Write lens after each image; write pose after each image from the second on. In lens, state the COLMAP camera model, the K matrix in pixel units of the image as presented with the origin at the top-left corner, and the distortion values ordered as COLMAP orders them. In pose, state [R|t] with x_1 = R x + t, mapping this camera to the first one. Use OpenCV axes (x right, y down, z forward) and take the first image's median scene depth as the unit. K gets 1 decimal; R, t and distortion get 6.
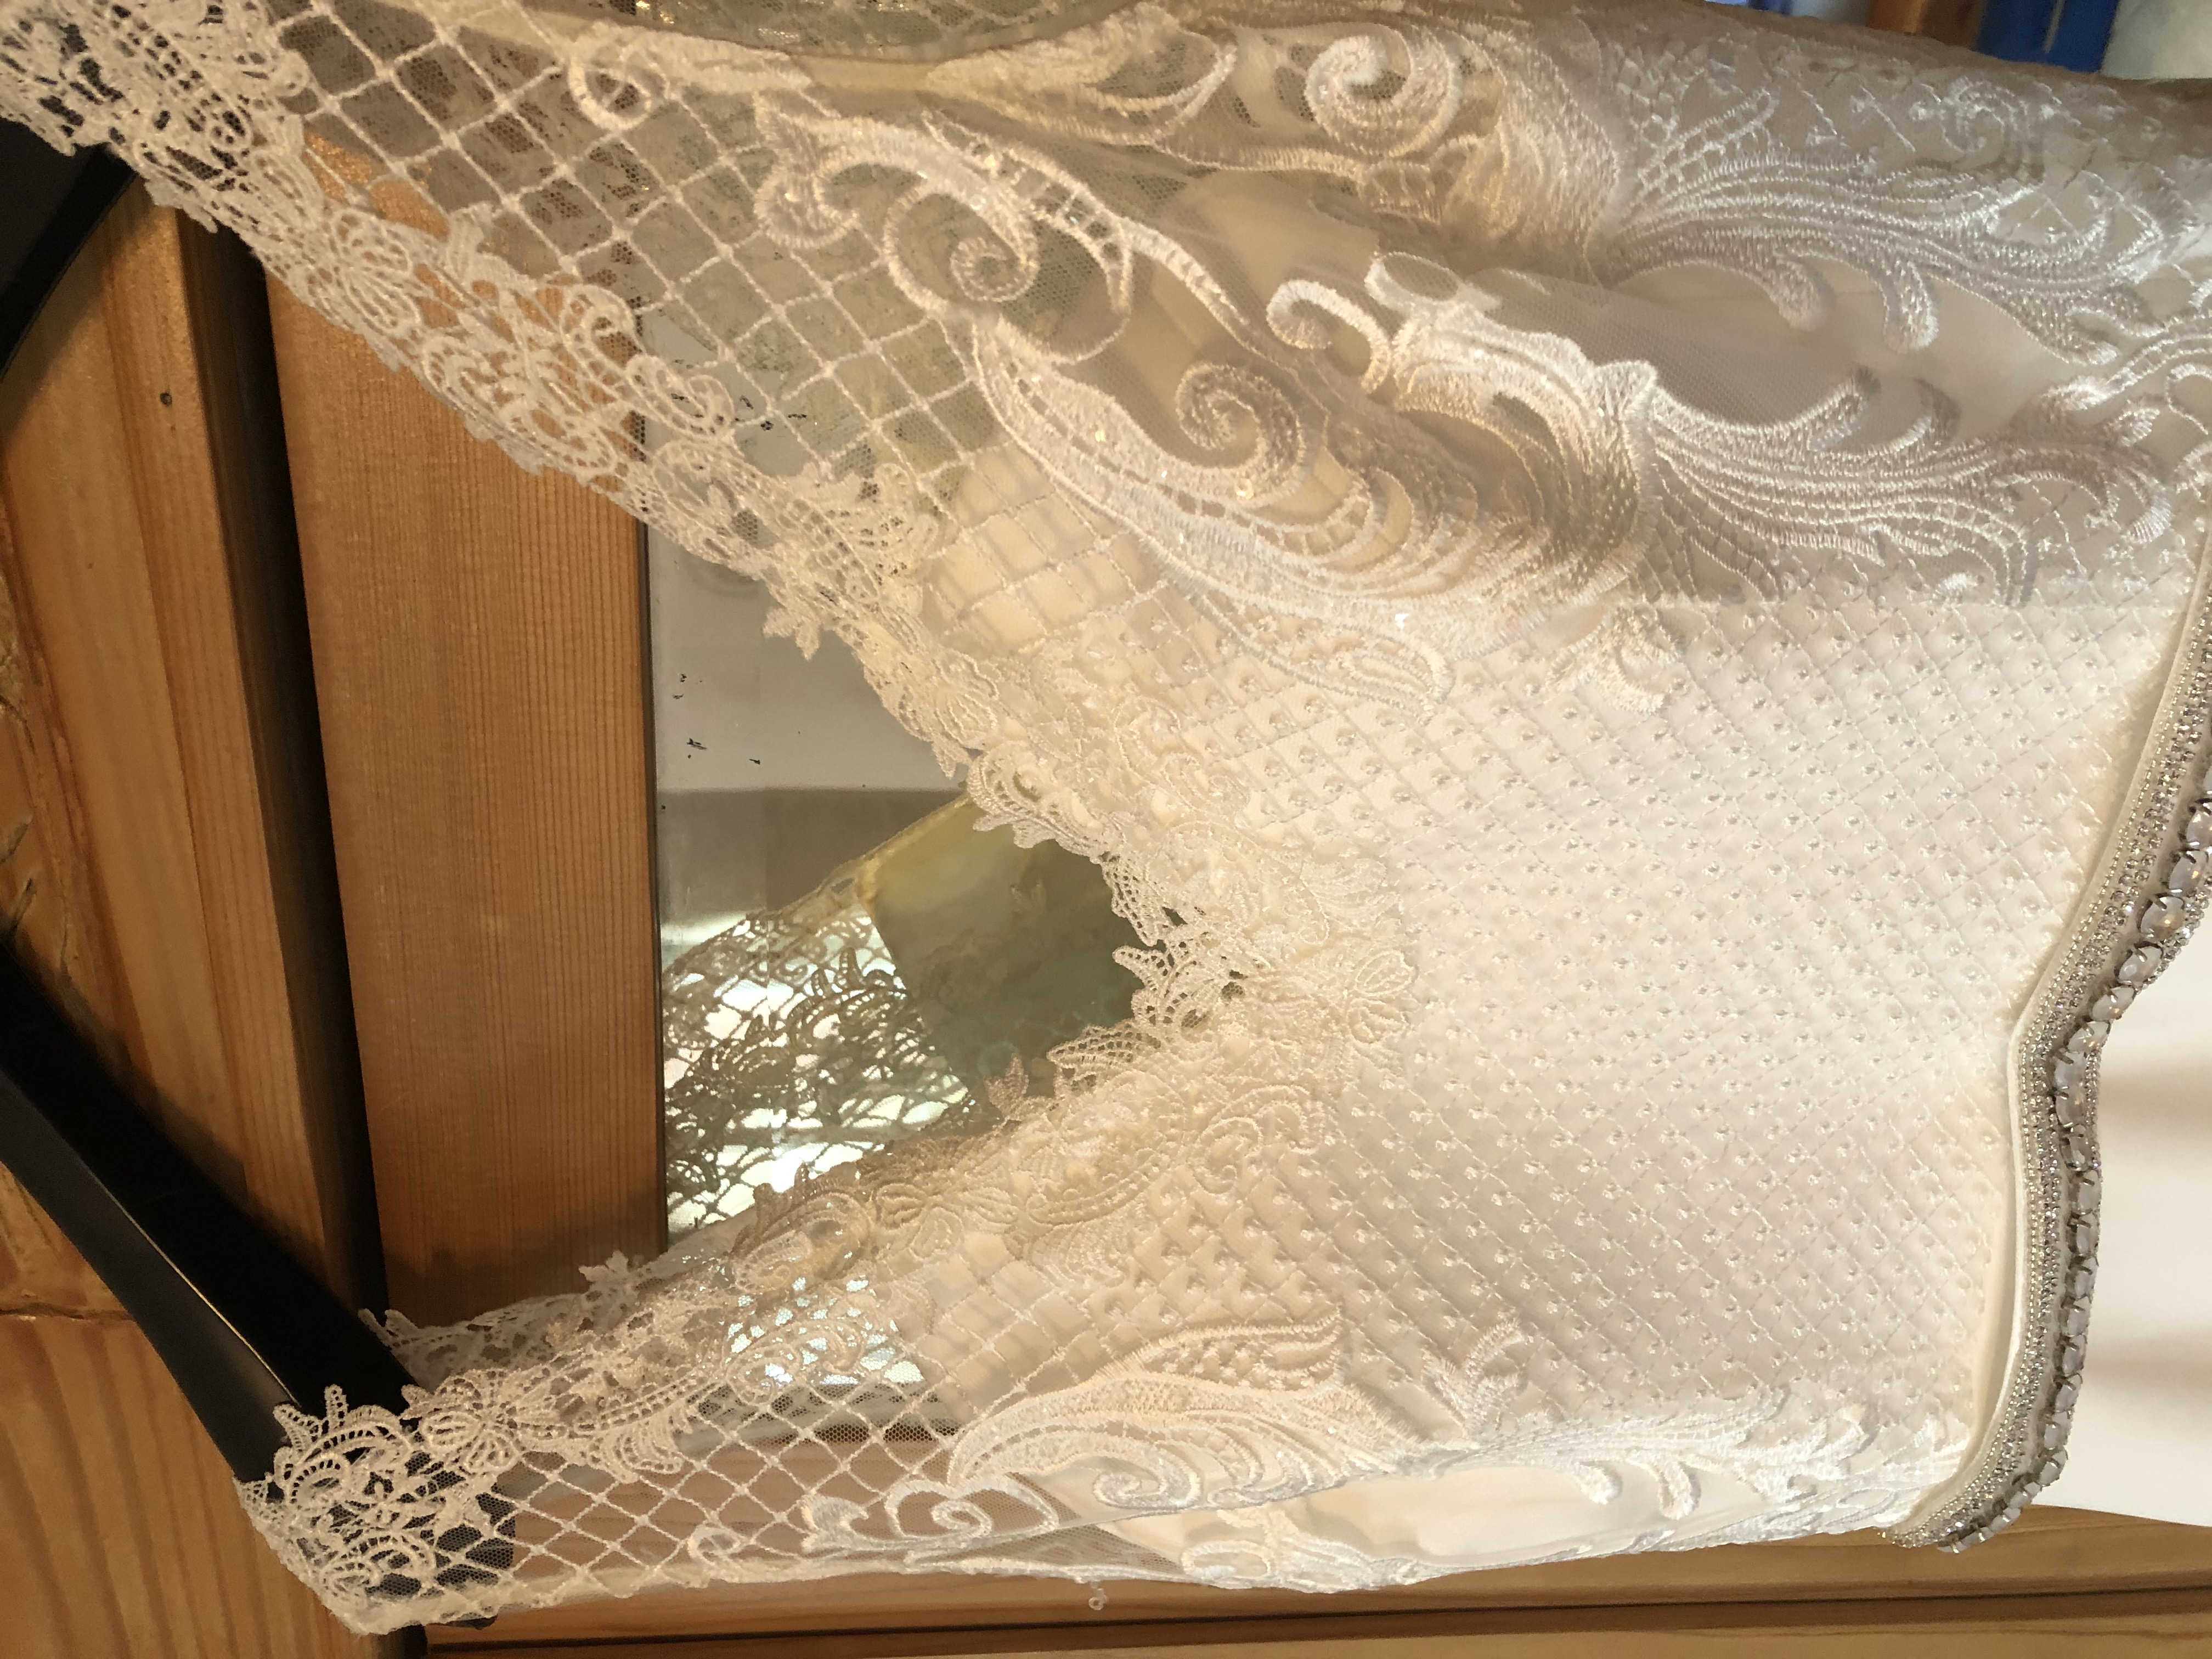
lens RADIAL K [[1799.7, 0, 1106.0], [0, 1799.7, 829.5], [0, 0, 1]] dist [-0.003697, 0.006569]
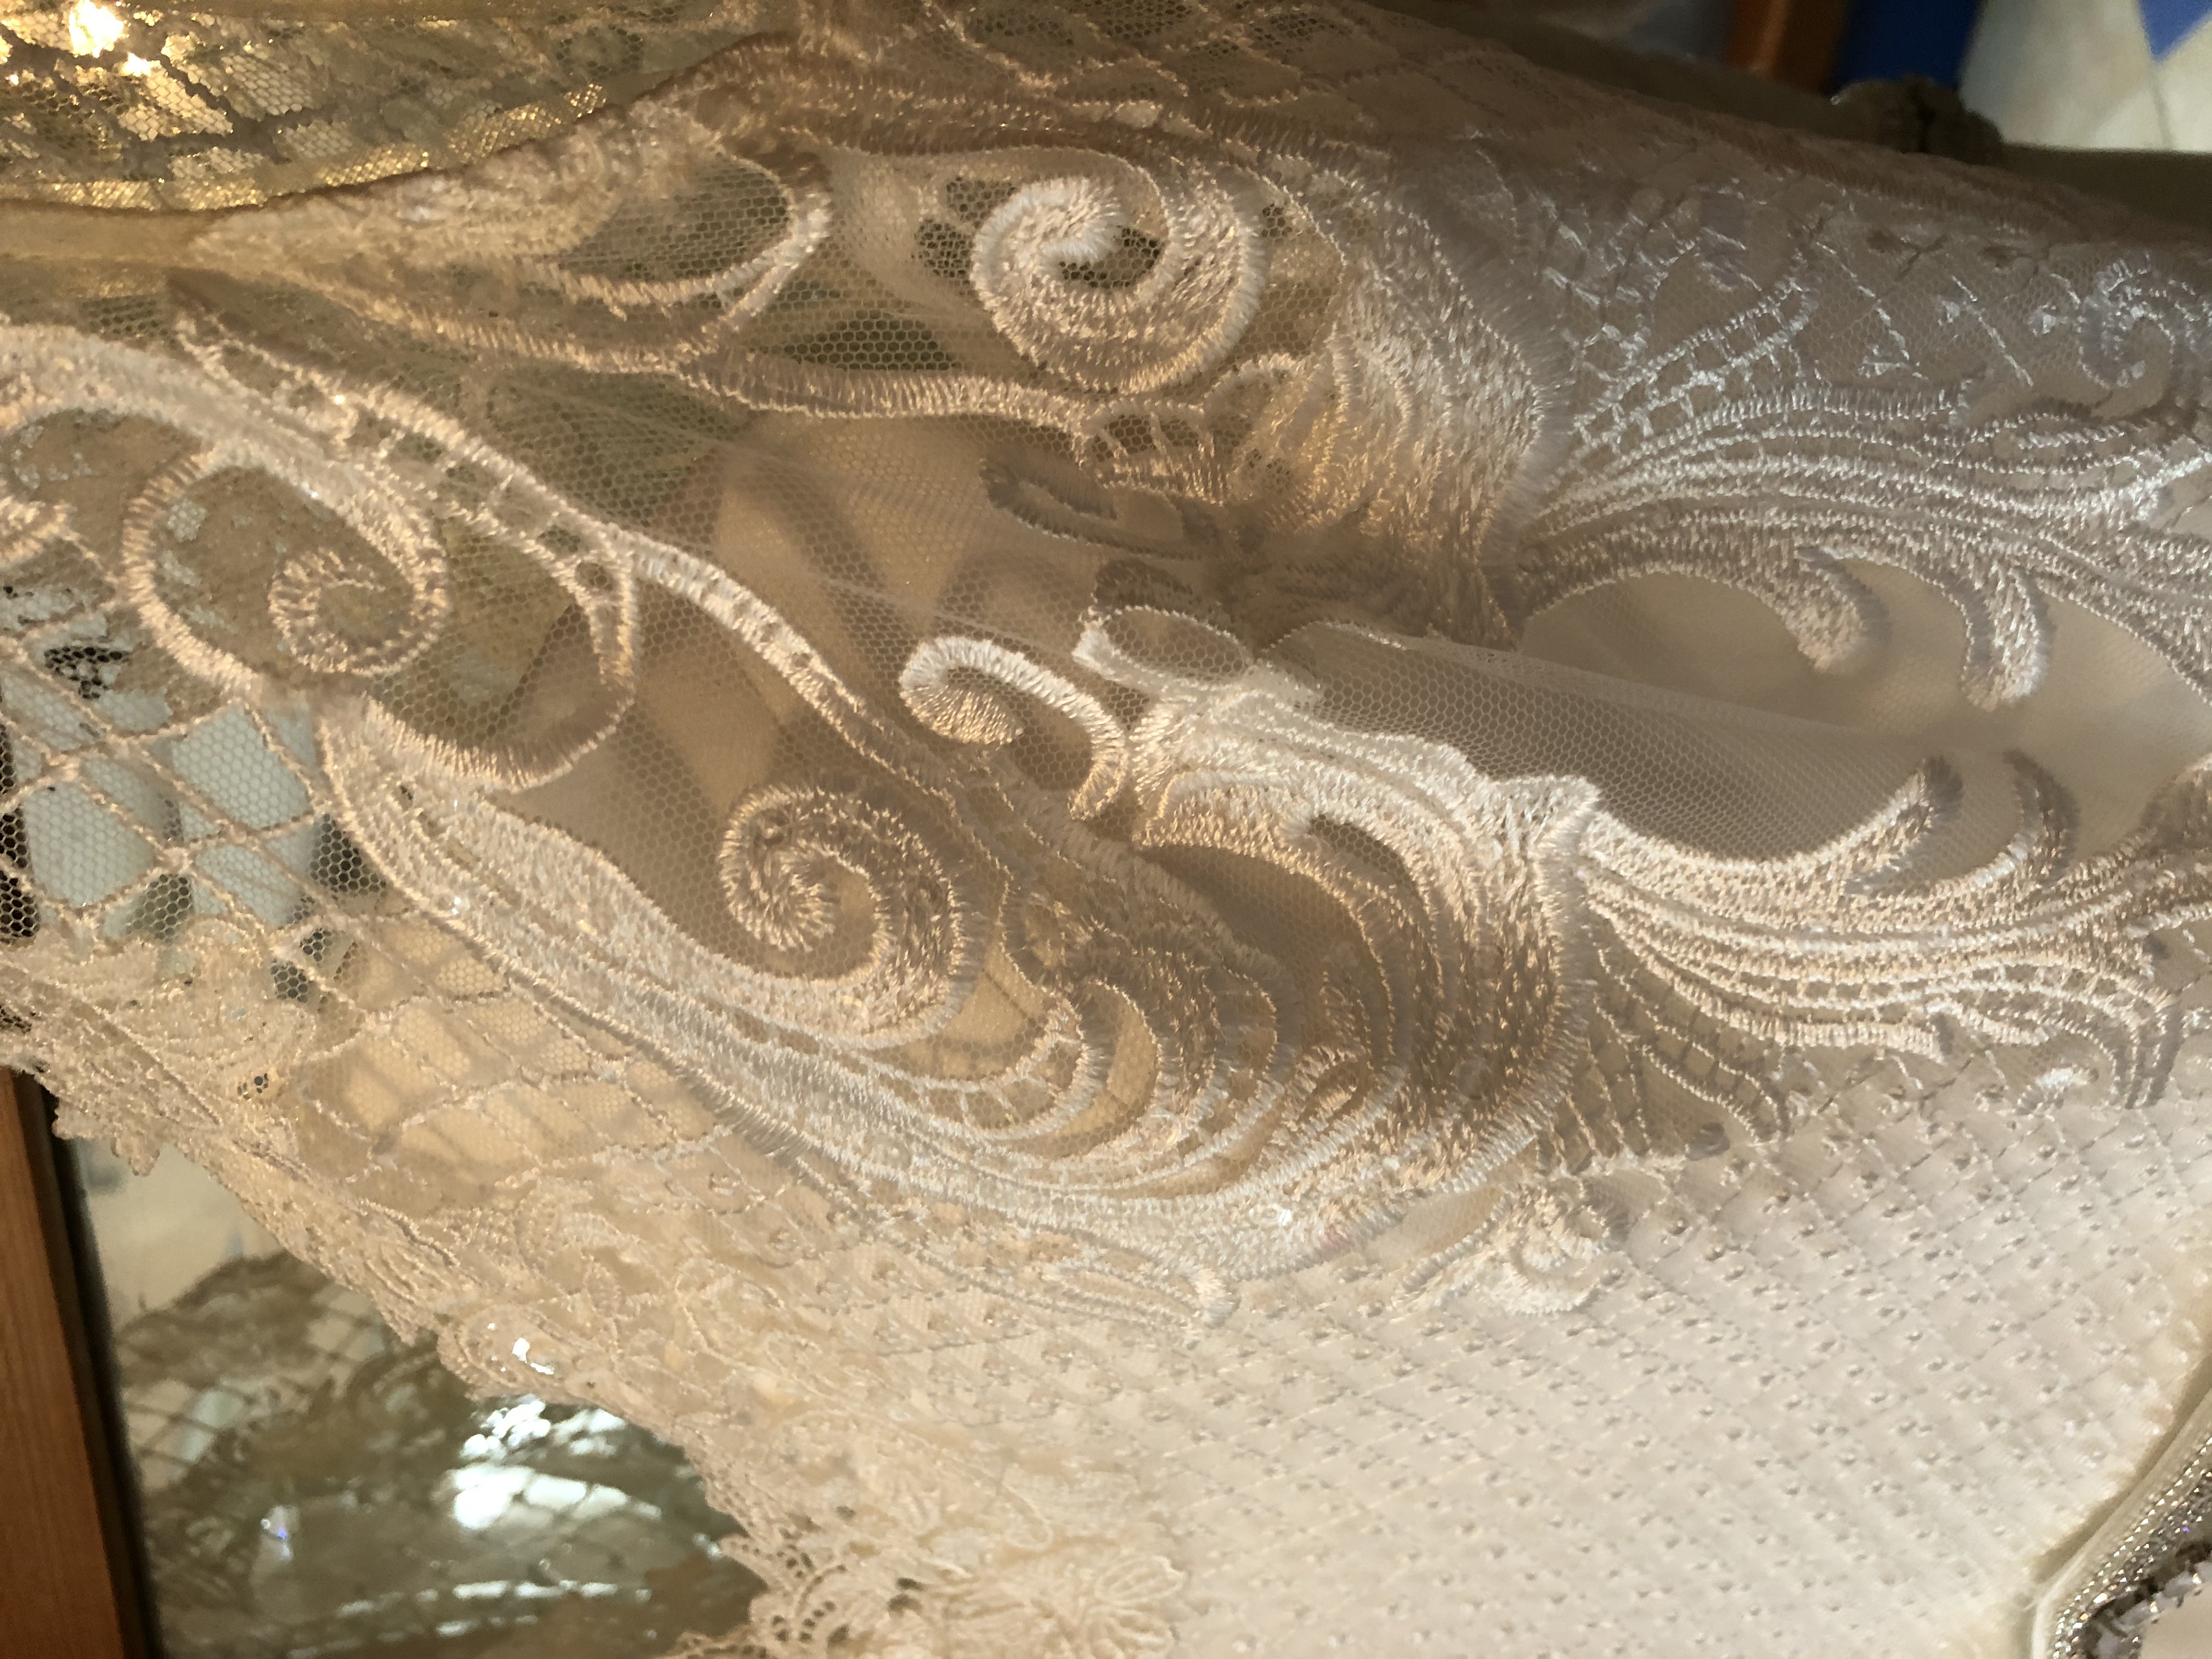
lens RADIAL K [[1824.0, 0, 1106.0], [0, 1824.0, 829.5], [0, 0, 1]] dist [0.005087, -0.042268]
pose [[0.996693, 0.007880, 0.080874, 0.105217], [-0.012633, 0.998212, 0.058424, -0.270676], [-0.080269, -0.059252, 0.995011, 0.438969]]
